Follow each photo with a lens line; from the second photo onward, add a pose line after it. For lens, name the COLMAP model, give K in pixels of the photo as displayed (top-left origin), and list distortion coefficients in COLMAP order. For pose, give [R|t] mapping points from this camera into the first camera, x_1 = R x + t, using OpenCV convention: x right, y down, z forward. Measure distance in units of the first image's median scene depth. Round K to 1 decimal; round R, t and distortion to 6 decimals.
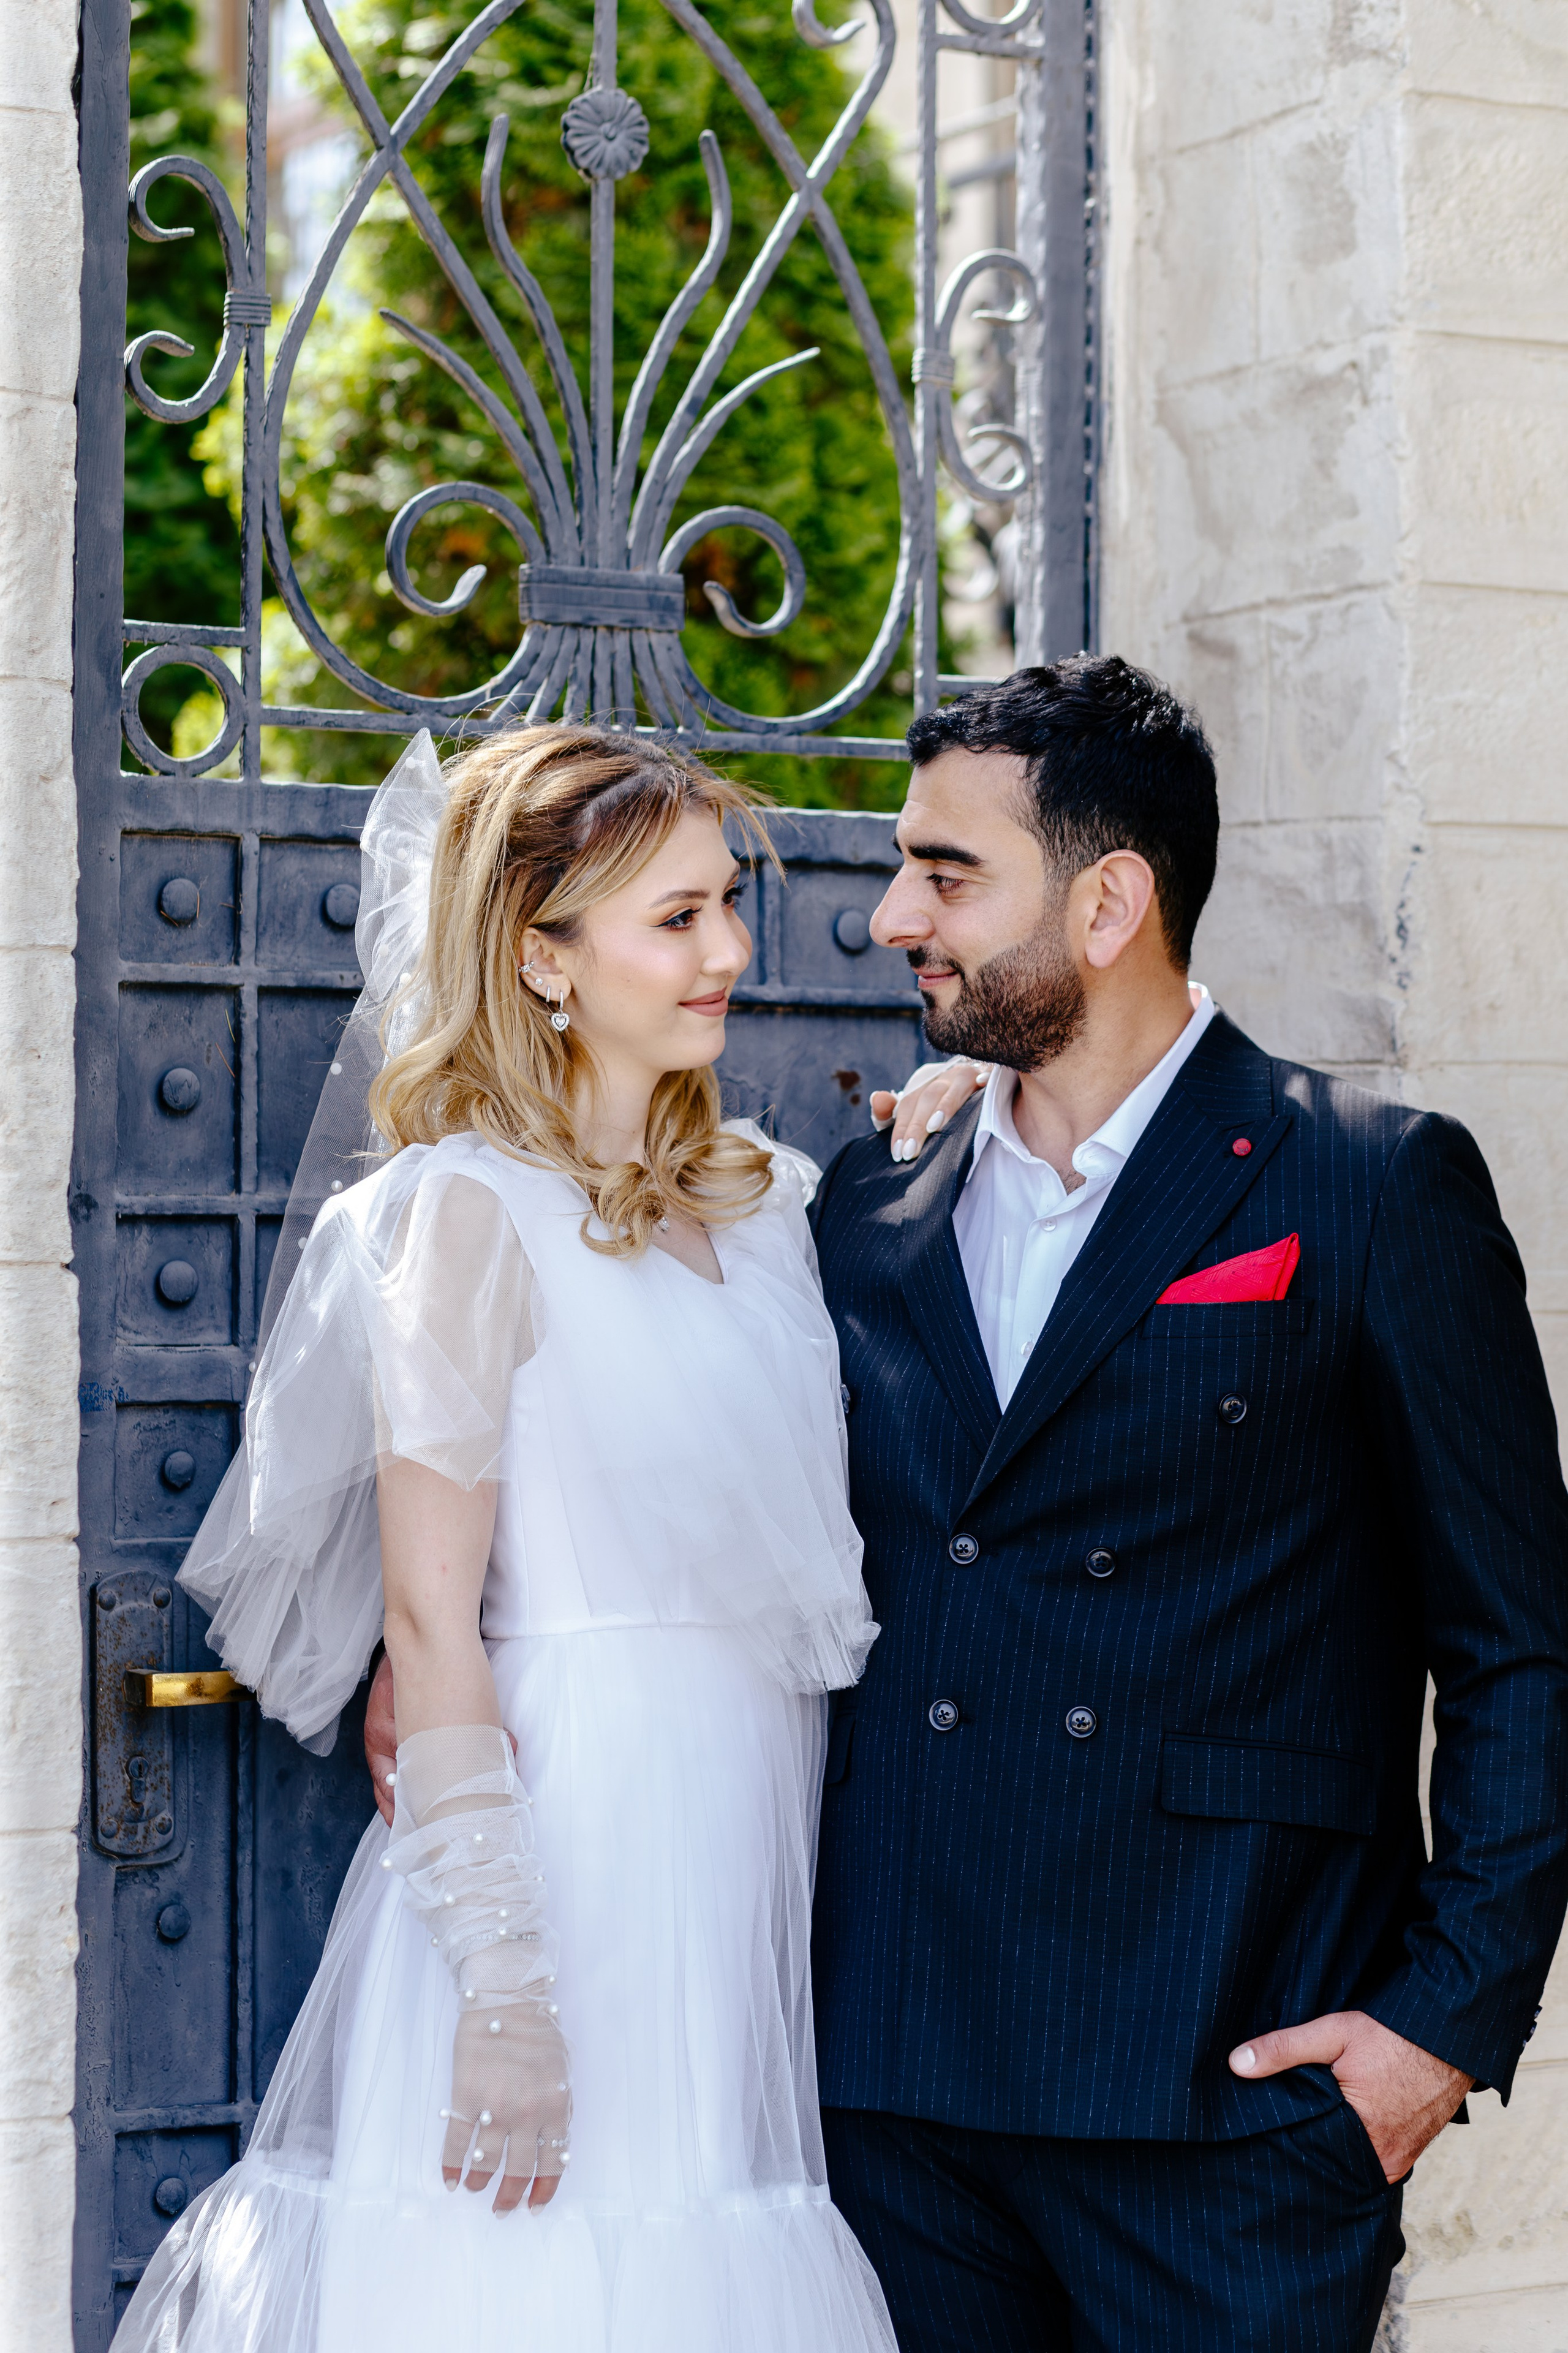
lens RADIAL K [[6114.7, 0, 784.0], [0, 6114.7, 1176.5], [0, 0, 1]] dist [-0.129745, 0.574753]
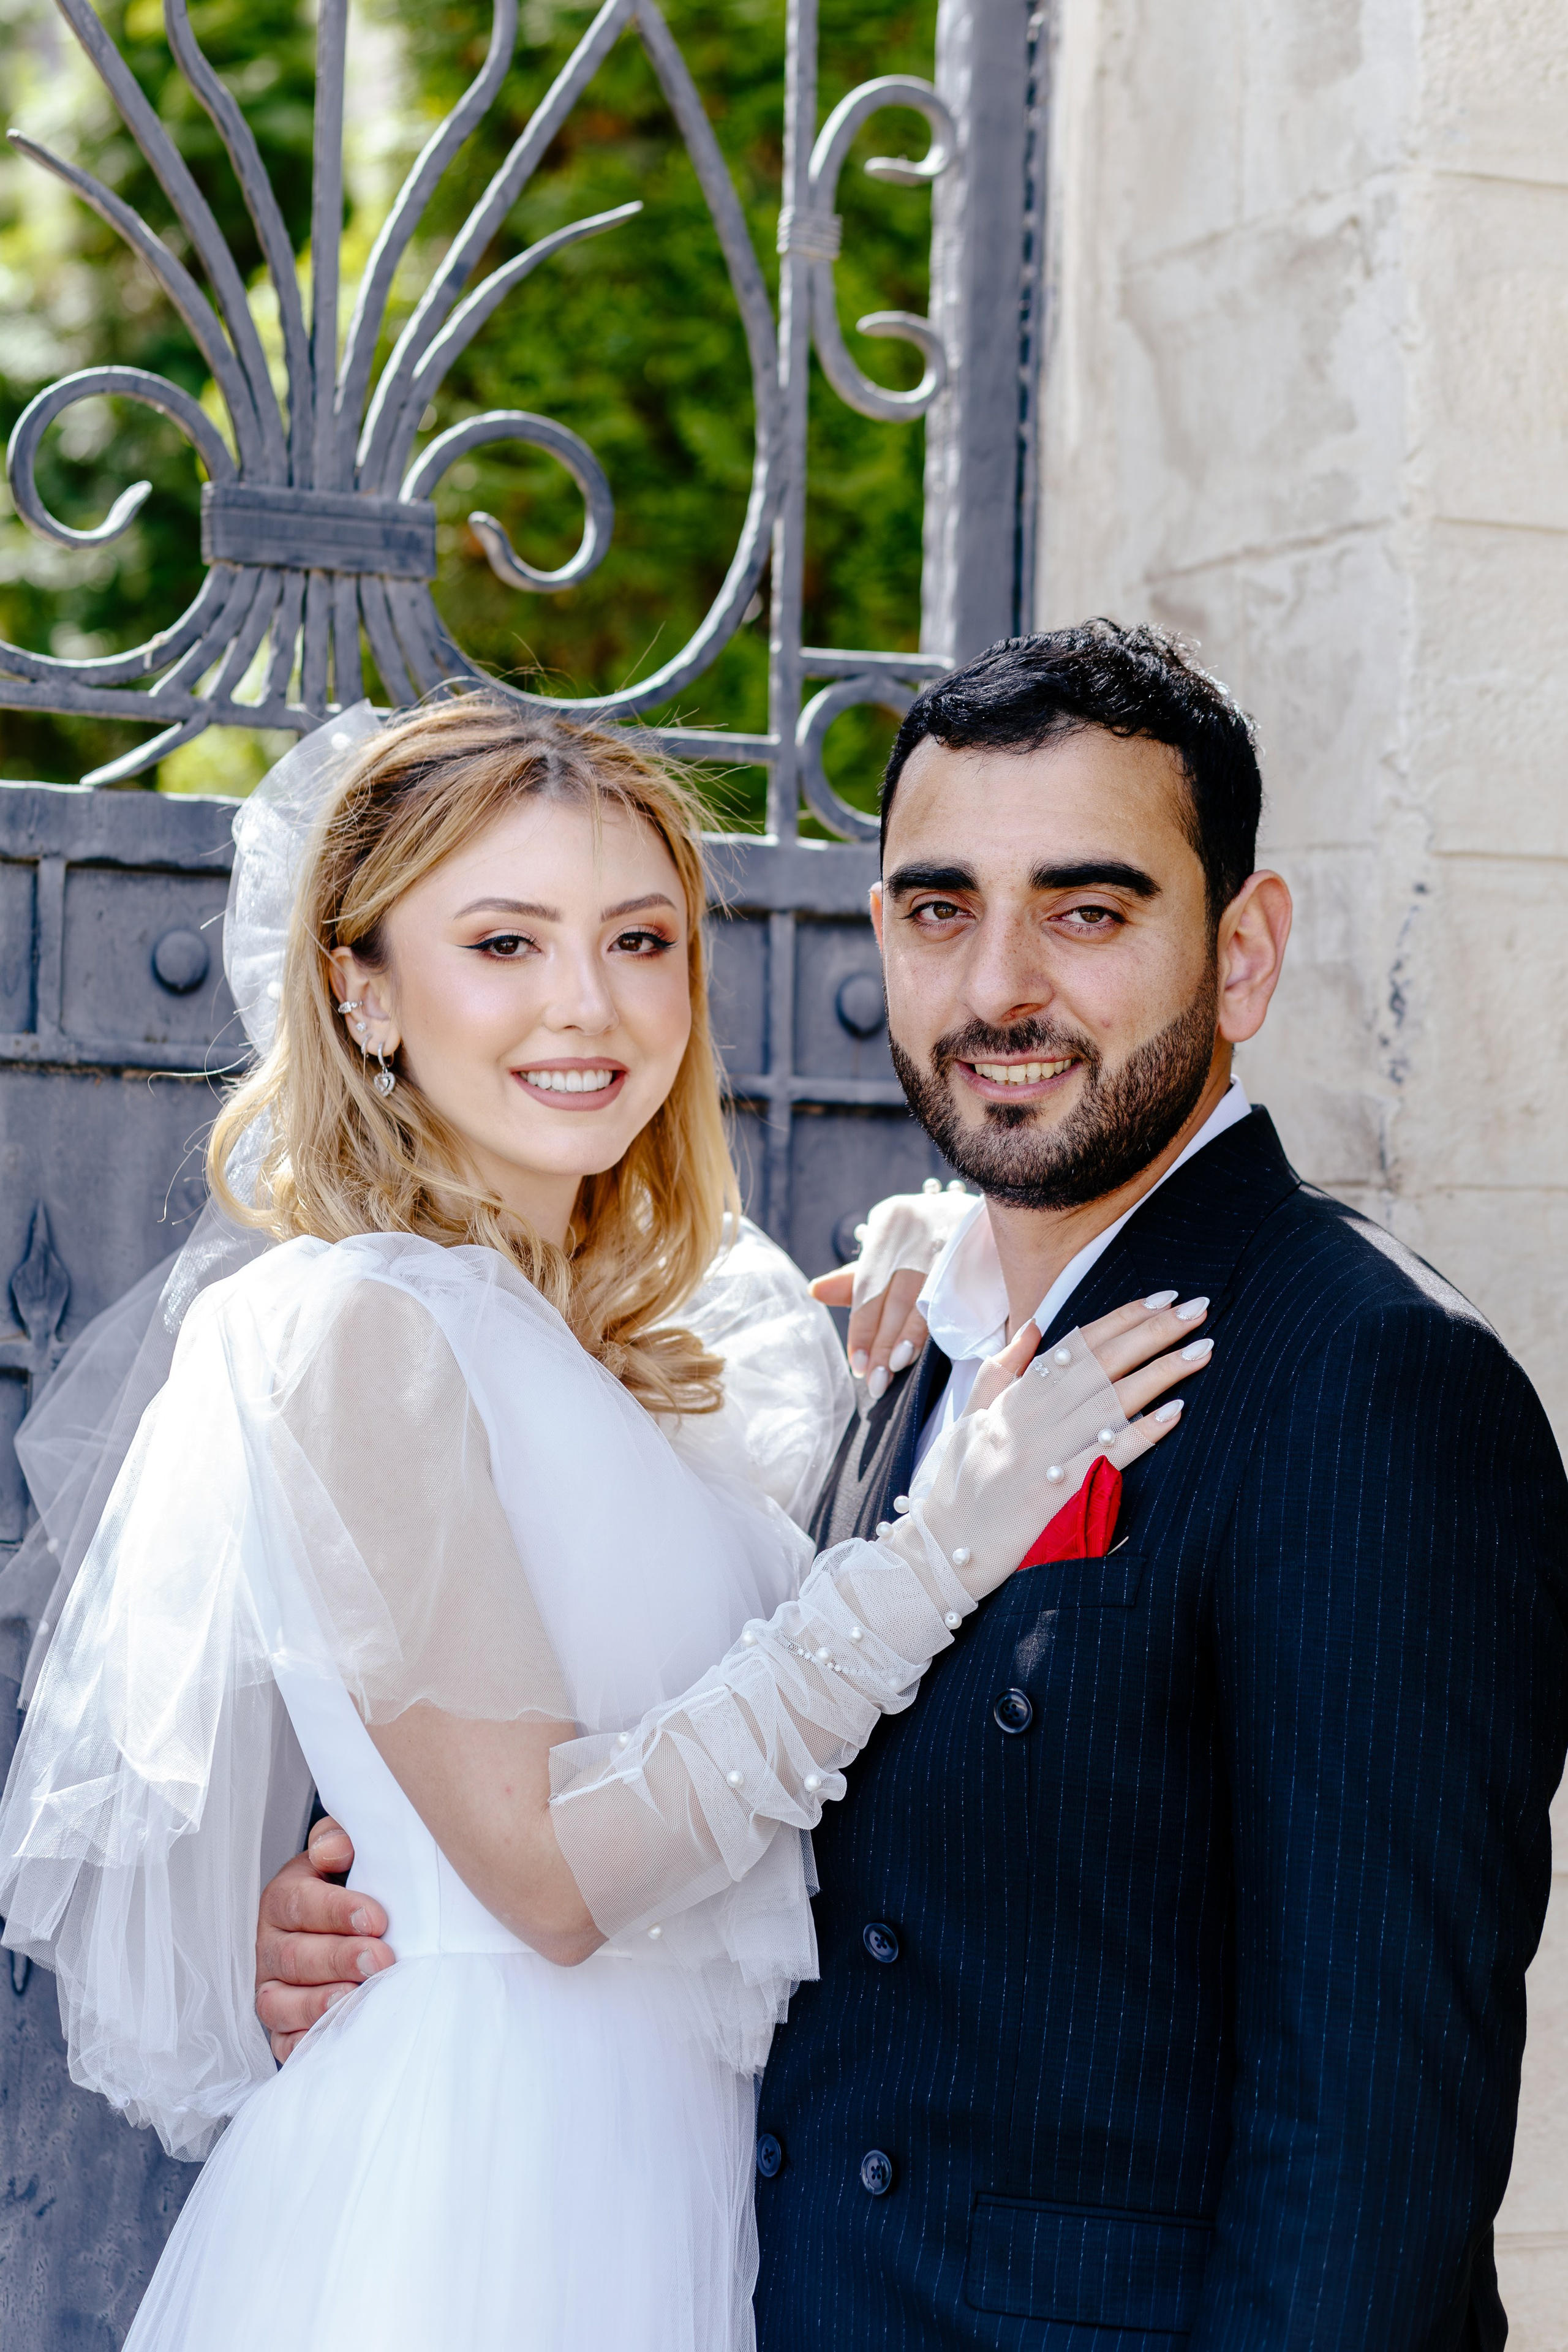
lens RADIAL K [[6193.9, 0, 781.9], [0, 6193.9, 1105.7], [0, 0, 1]] dist [-0.000673, -0.708866]
pose [[0.996851, 0.018191, -0.077188, 0.084405], [-0.020461, 0.999378, -0.028725, -0.005541], [0.076617, 0.030214, 0.996603, 0.264818]]
